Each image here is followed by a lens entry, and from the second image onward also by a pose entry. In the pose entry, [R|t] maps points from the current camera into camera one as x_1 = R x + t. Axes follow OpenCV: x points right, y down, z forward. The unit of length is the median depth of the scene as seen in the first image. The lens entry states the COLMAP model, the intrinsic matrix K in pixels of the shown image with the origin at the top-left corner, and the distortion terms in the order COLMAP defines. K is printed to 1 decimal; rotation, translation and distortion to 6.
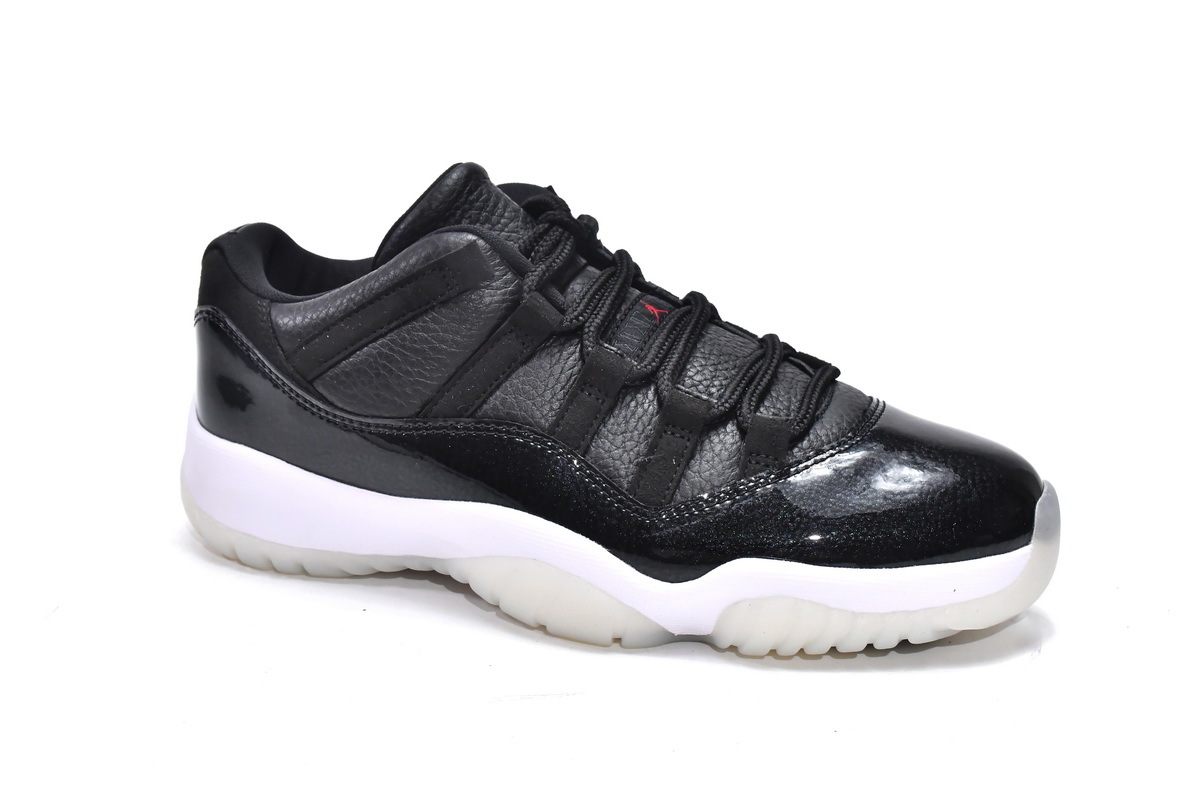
lens RADIAL K [[1548.9, 0, 600.0], [0, 1548.9, 400.0], [0, 0, 1]] dist [0.011013, 0.003032]
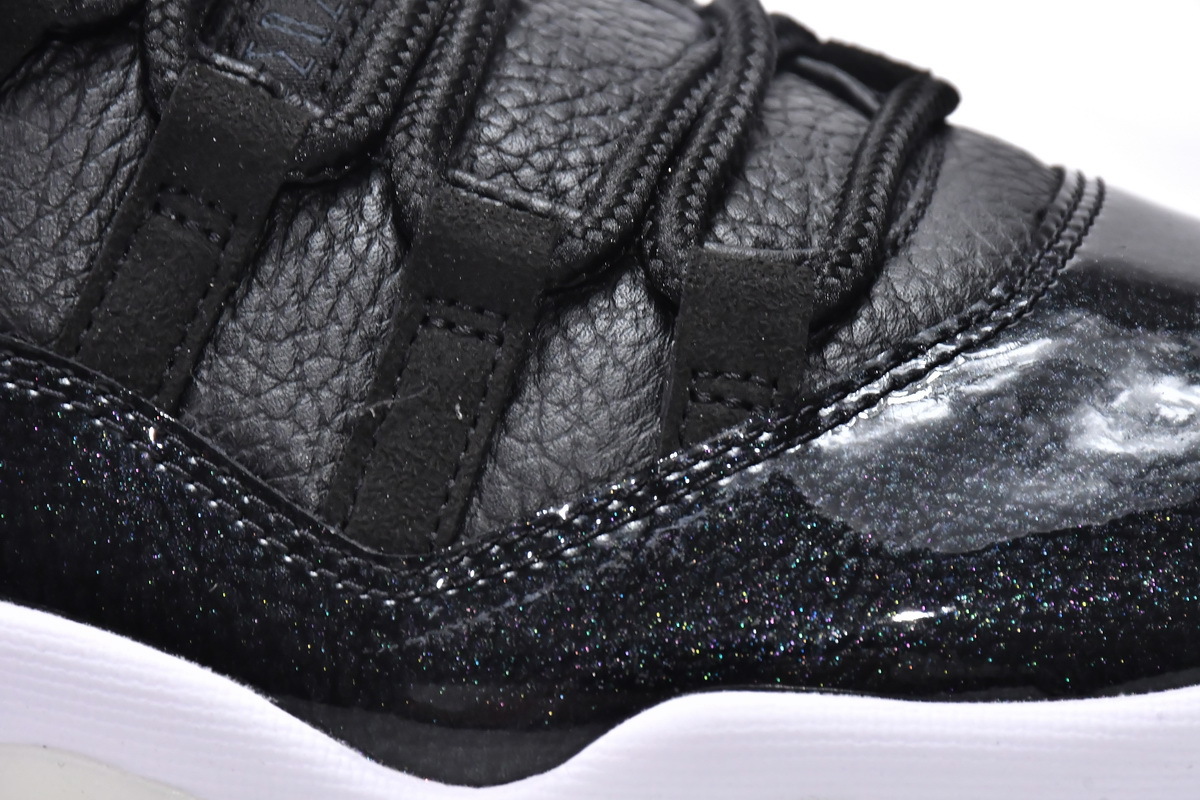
lens RADIAL K [[5752.3, 0, 600.0], [0, 5752.3, 400.0], [0, 0, 1]] dist [0.119757, -5.583072]
pose [[0.994882, -0.066815, 0.075795, -0.013196], [0.063833, 0.997114, 0.041107, -0.009724], [-0.078323, -0.036059, 0.996276, -0.188549]]
